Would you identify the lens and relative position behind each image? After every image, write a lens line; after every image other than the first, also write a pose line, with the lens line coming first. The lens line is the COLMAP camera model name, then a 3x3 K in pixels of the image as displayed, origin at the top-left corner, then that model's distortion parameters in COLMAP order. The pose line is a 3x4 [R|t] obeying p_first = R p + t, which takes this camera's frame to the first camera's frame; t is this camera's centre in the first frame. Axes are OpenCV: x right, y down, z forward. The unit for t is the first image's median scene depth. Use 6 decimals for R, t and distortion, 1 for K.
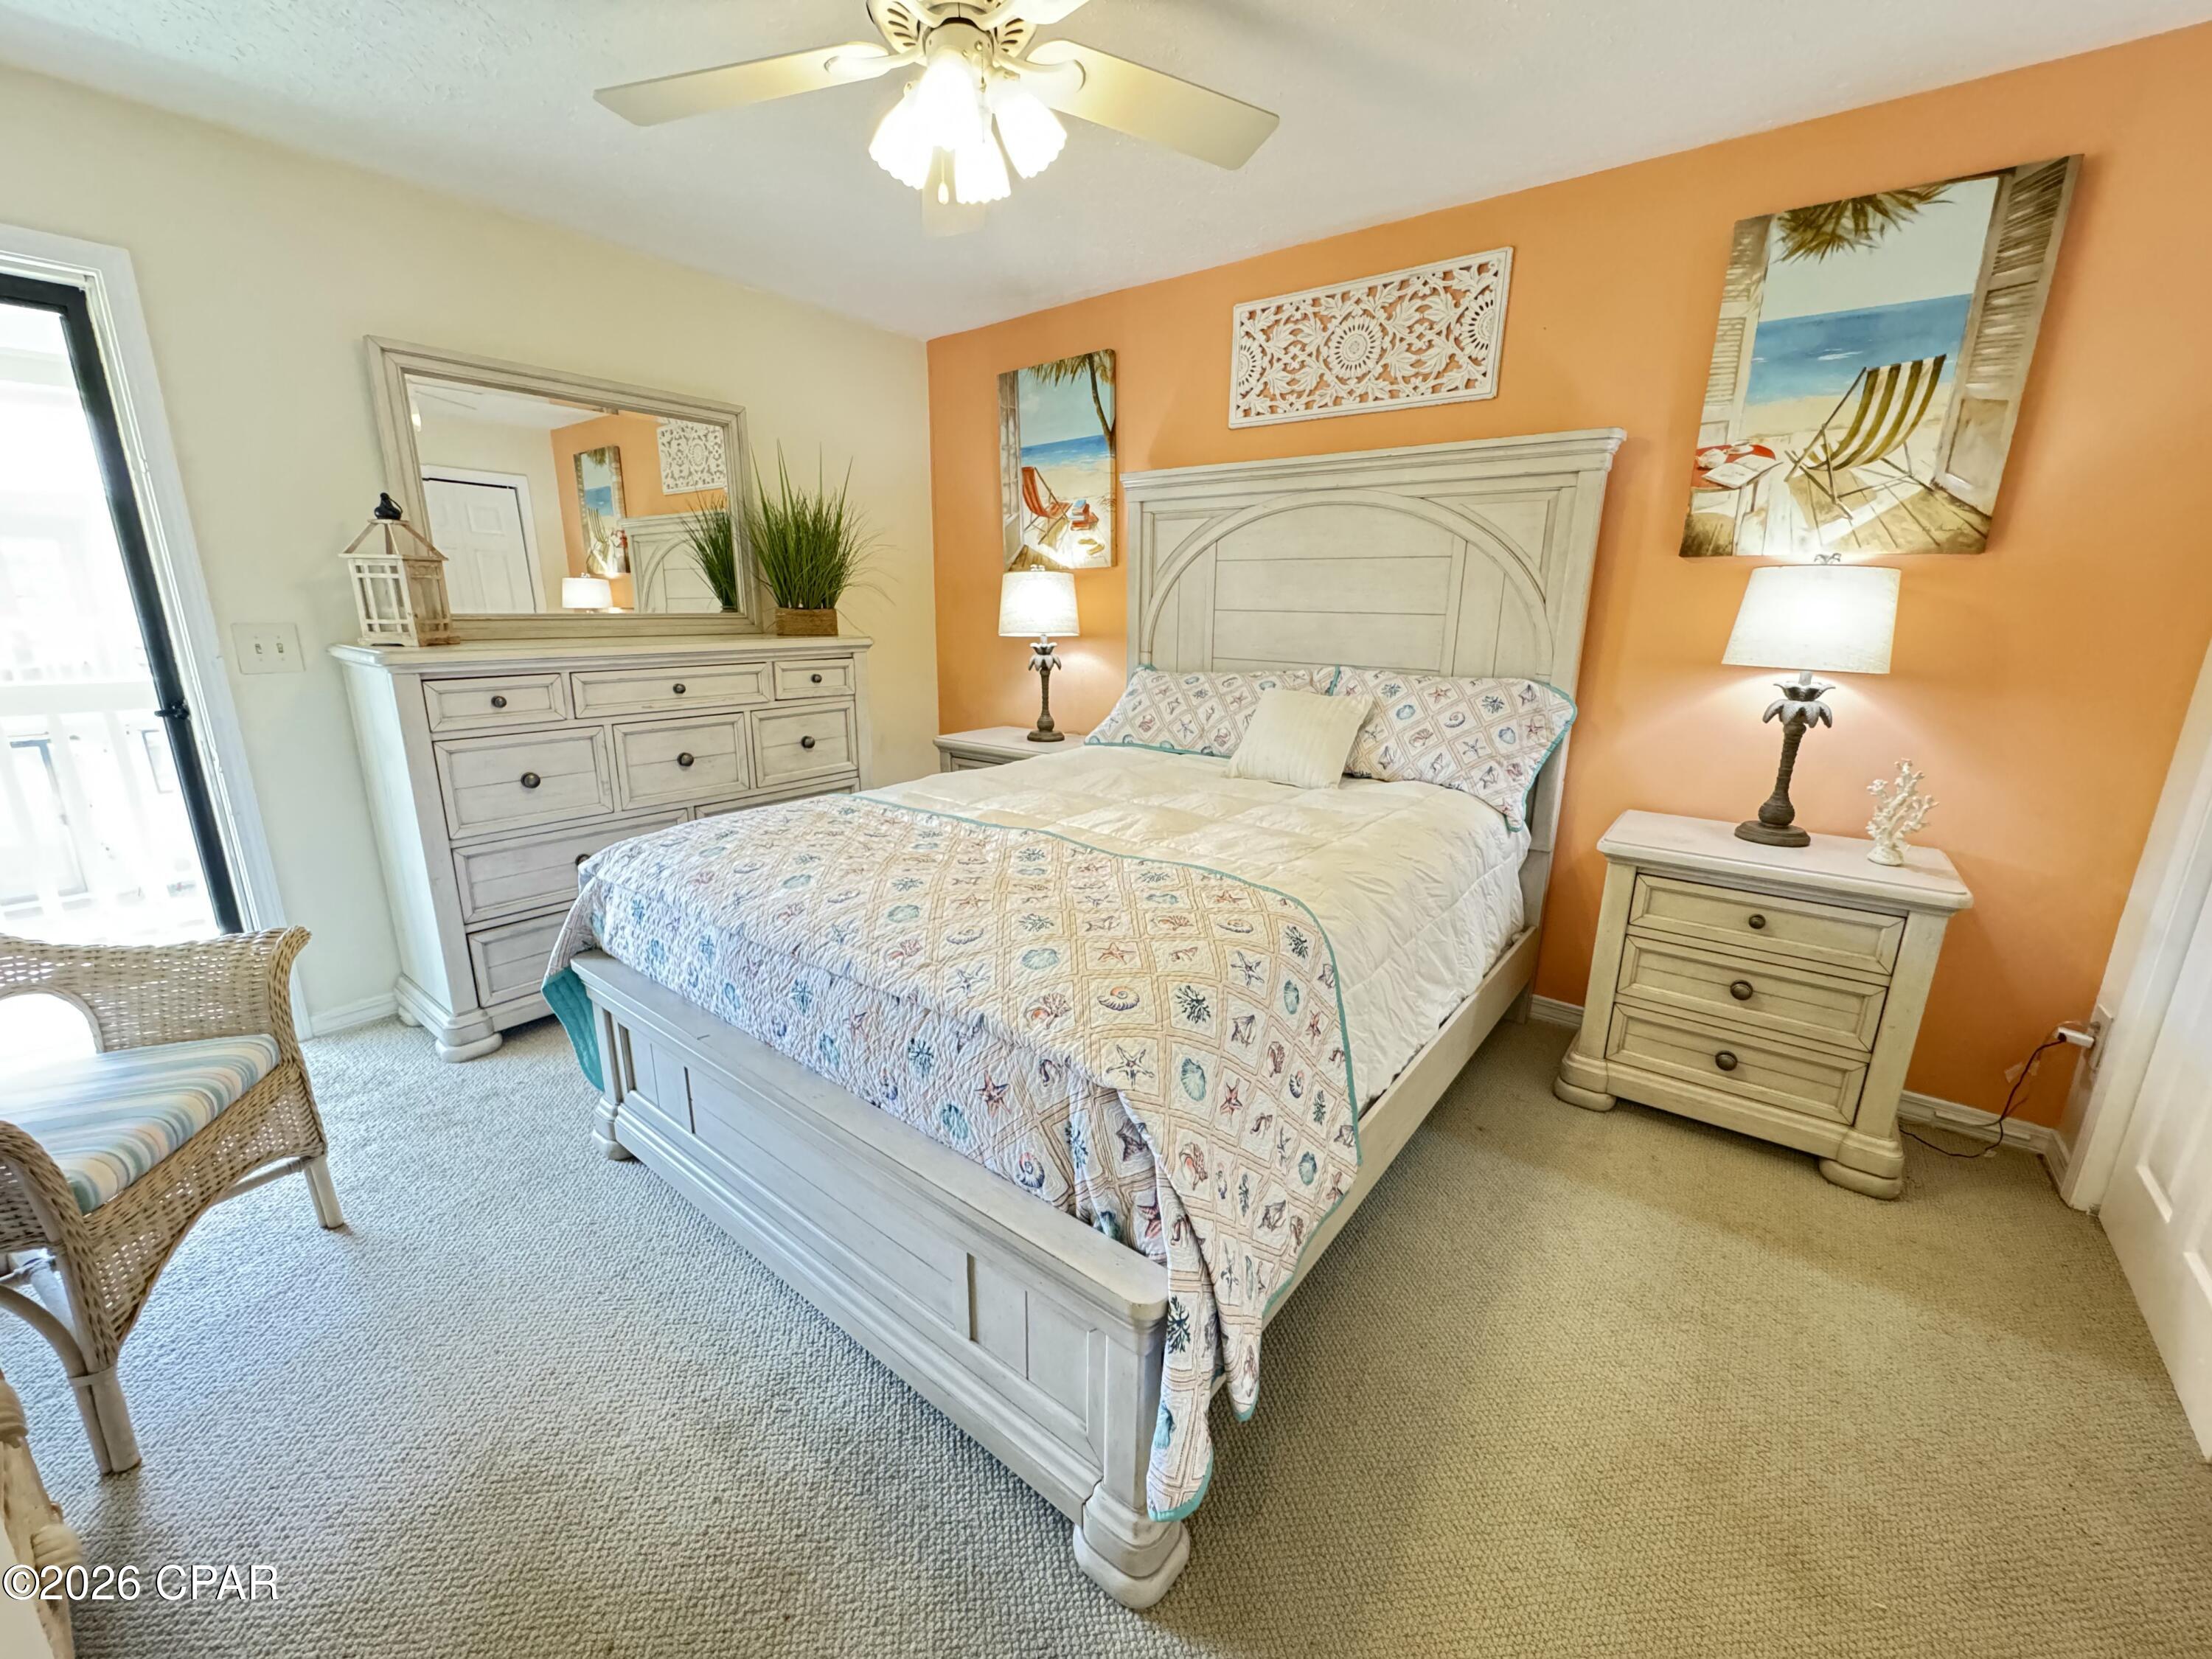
lens RADIAL K [[883.6, 0, 1110.6], [0, 883.6, 825.8], [0, 0, 1]] dist [-0.002962, 0.000089]
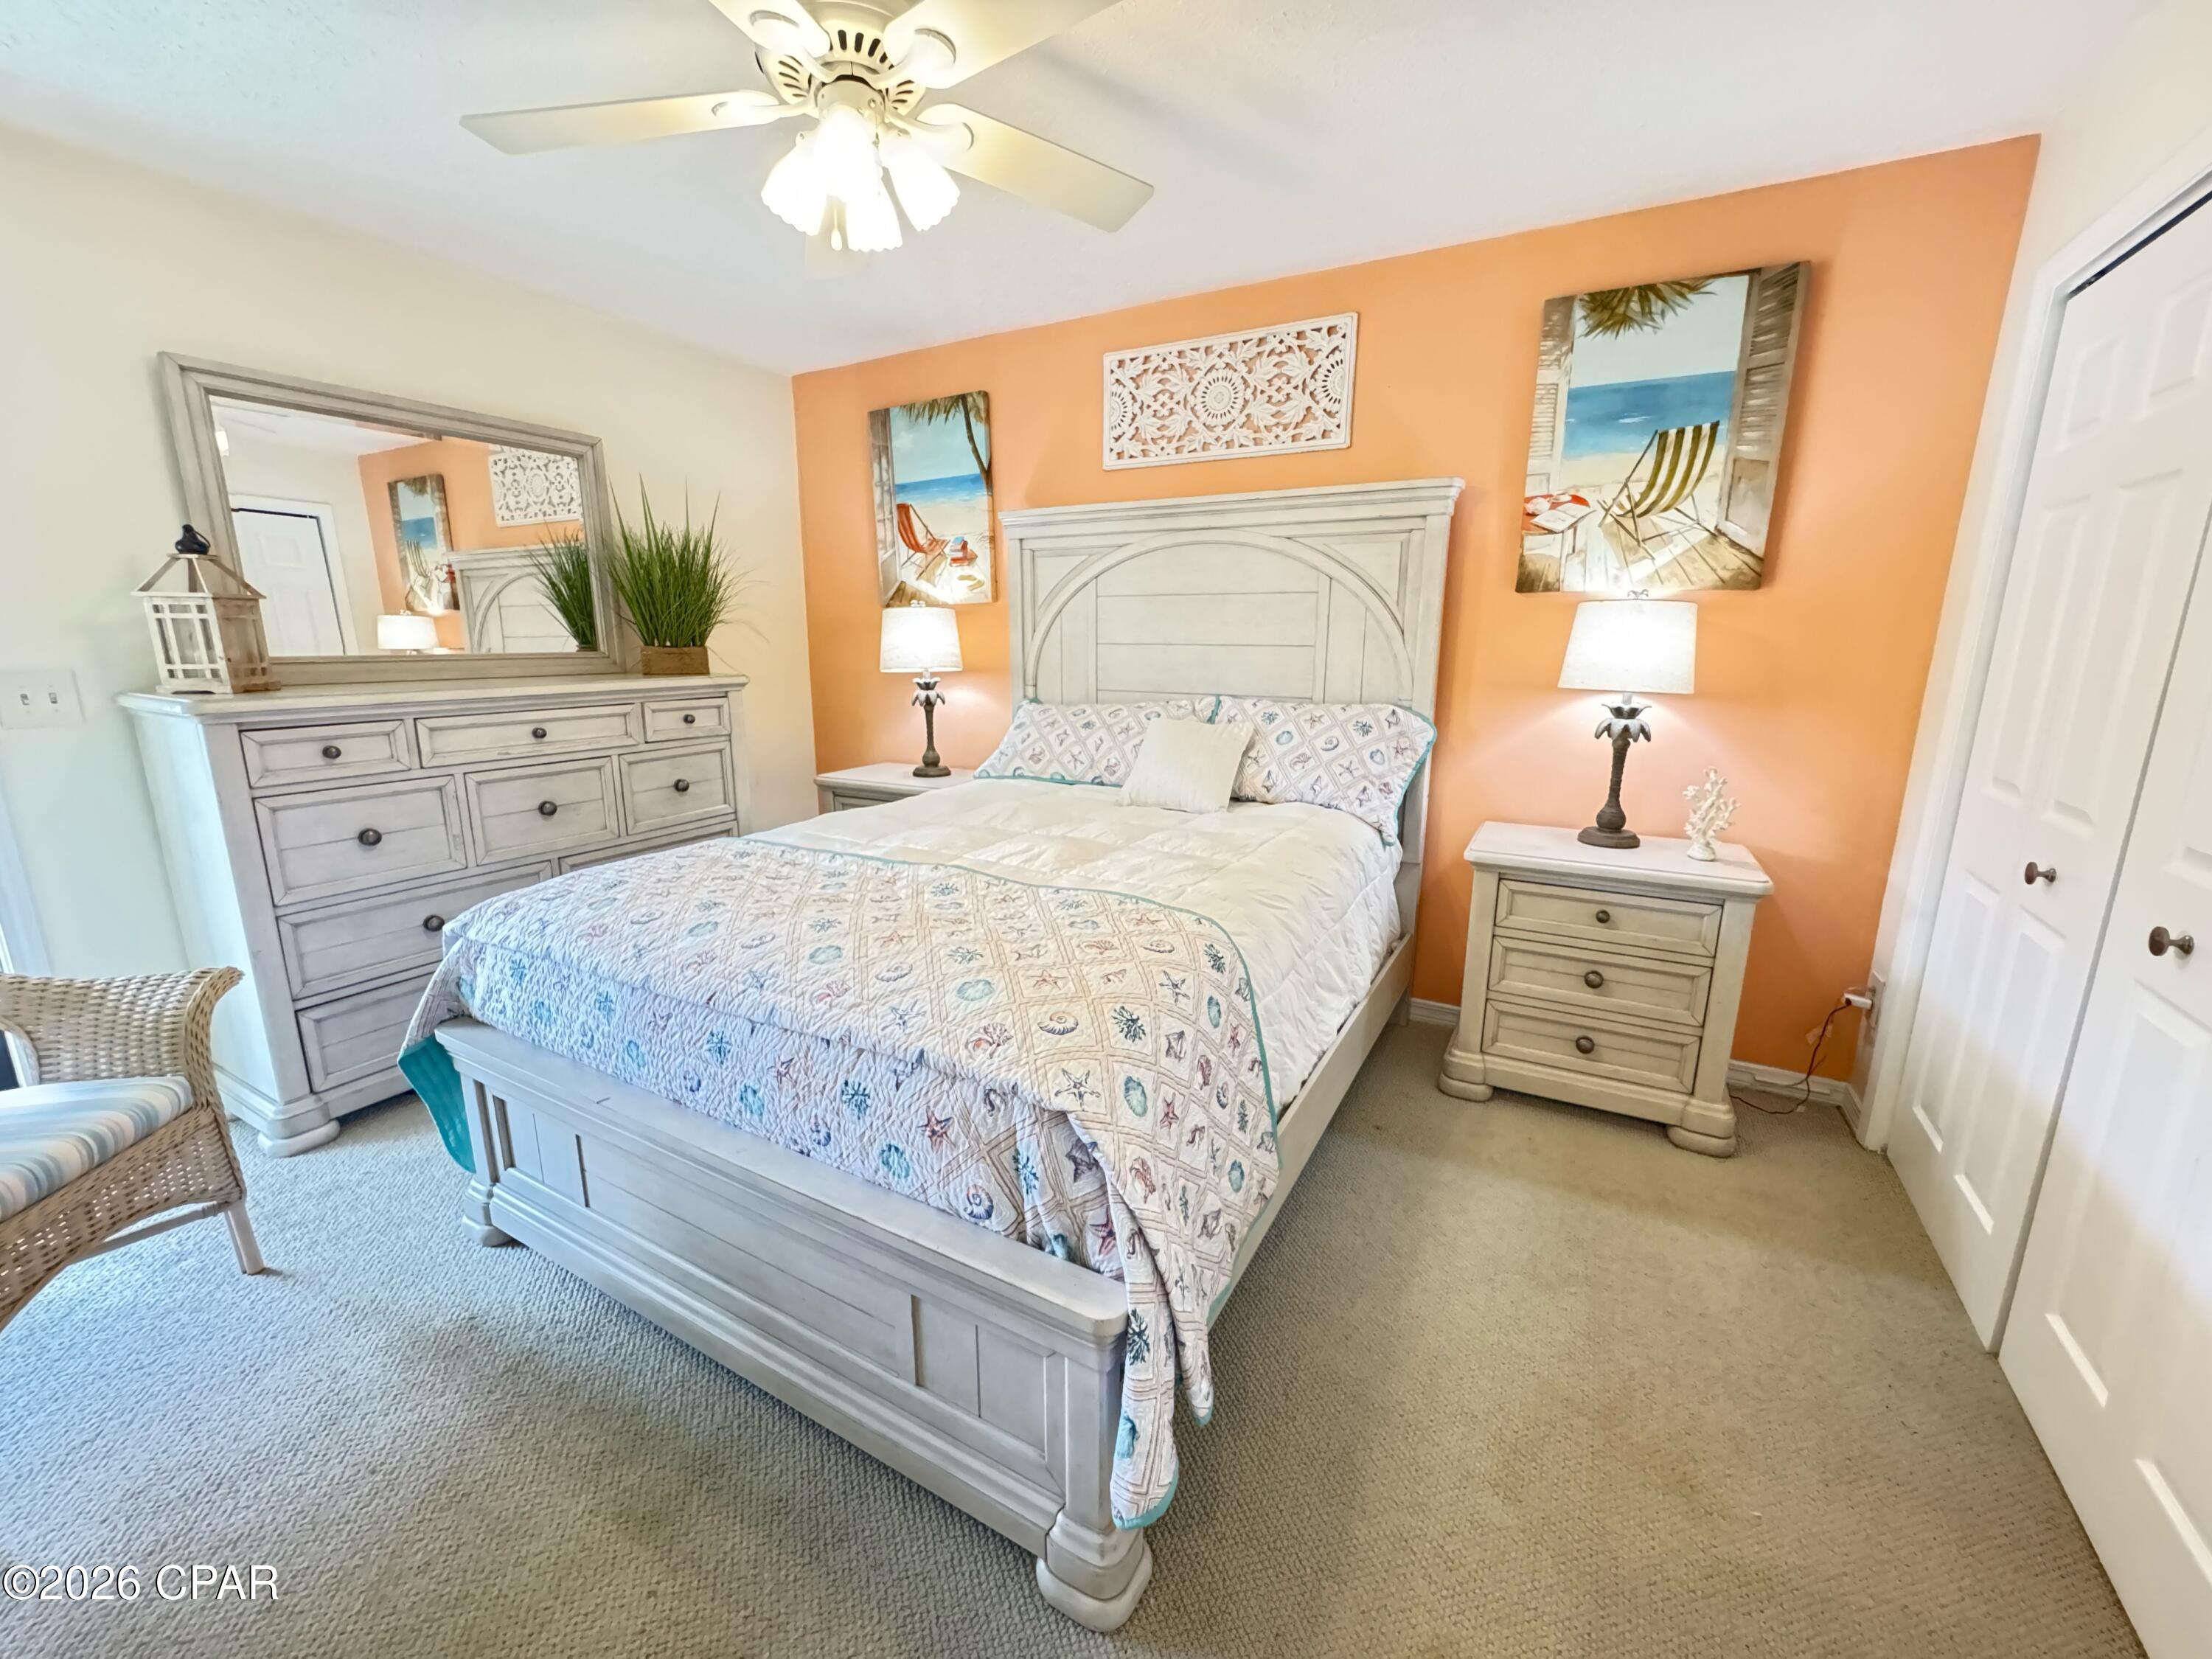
lens RADIAL K [[883.6, 0, 1109.2], [0, 883.6, 825.3], [0, 0, 1]] dist [-0.002962, 0.000089]
pose [[0.988273, -0.040339, 0.147272, -0.036346], [0.045620, 0.998425, -0.032659, 0.001241], [-0.145723, 0.038994, 0.988557, -0.014149]]
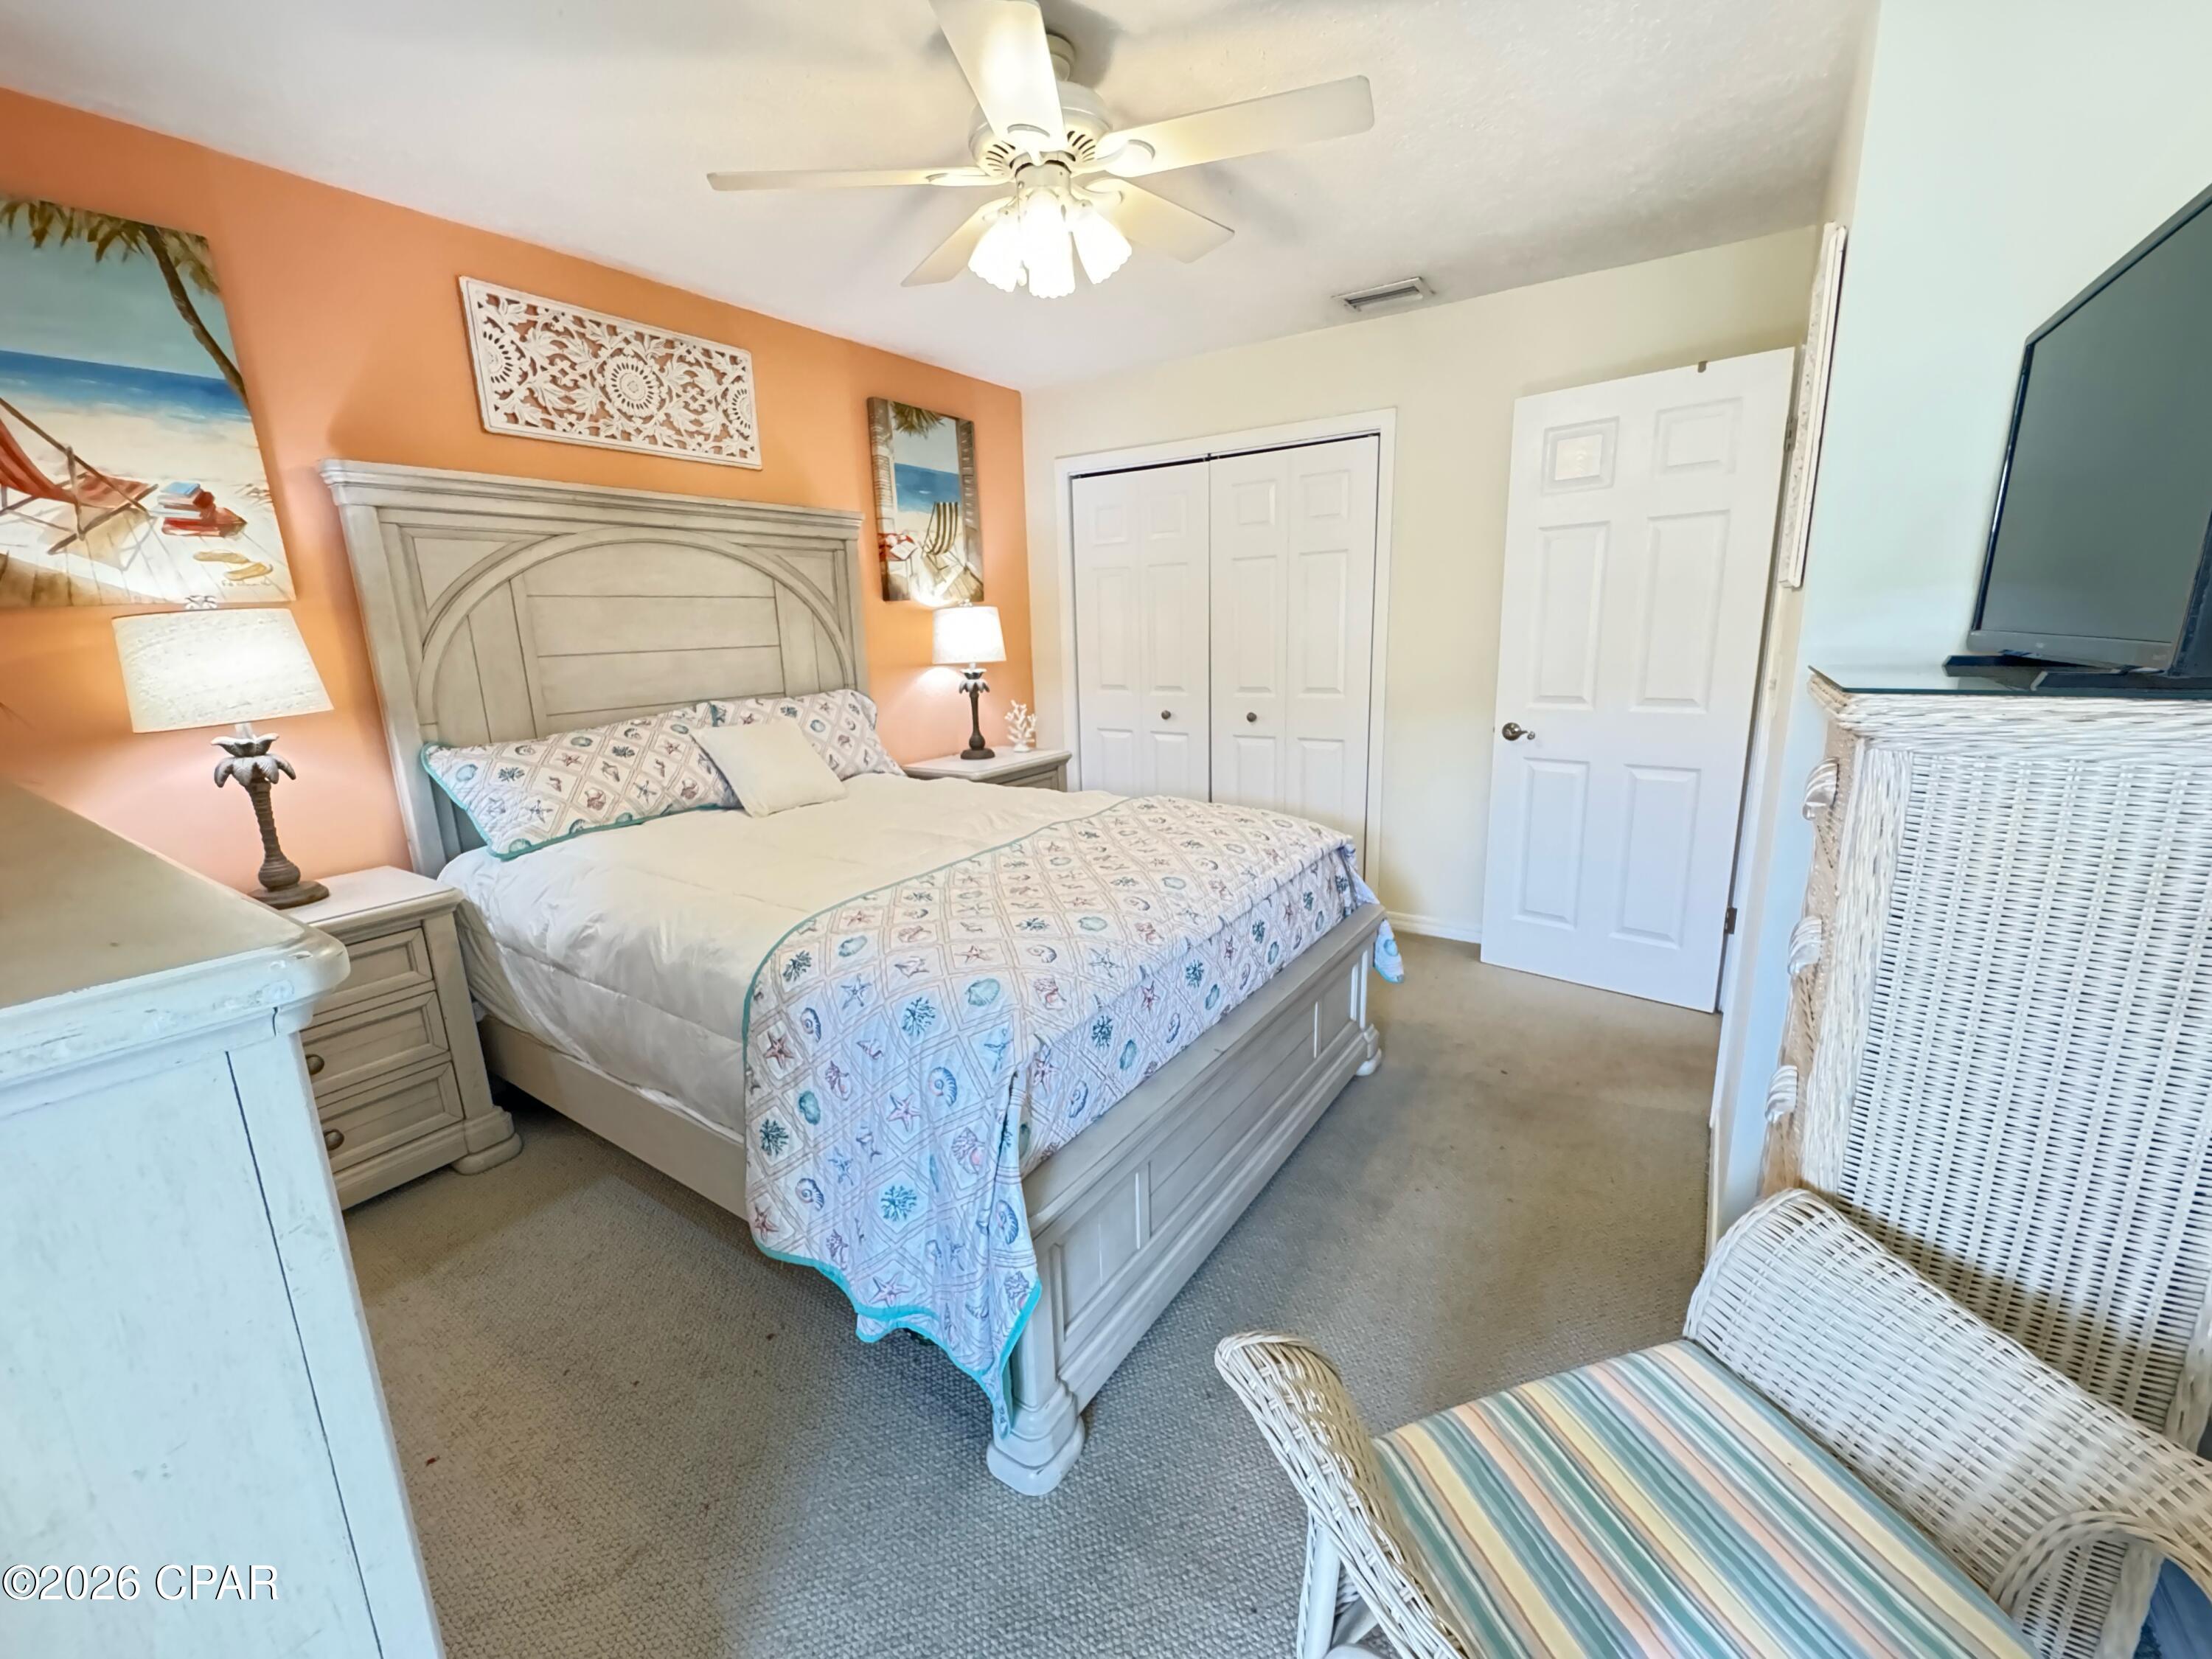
lens RADIAL K [[883.6, 0, 1092.9], [0, 883.6, 824.2], [0, 0, 1]] dist [-0.002962, 0.000089]
pose [[-0.055810, -0.229464, 0.971716, -0.936132], [0.280232, 0.930513, 0.235829, -0.194871], [-0.958309, 0.285467, 0.012371, 0.712592]]
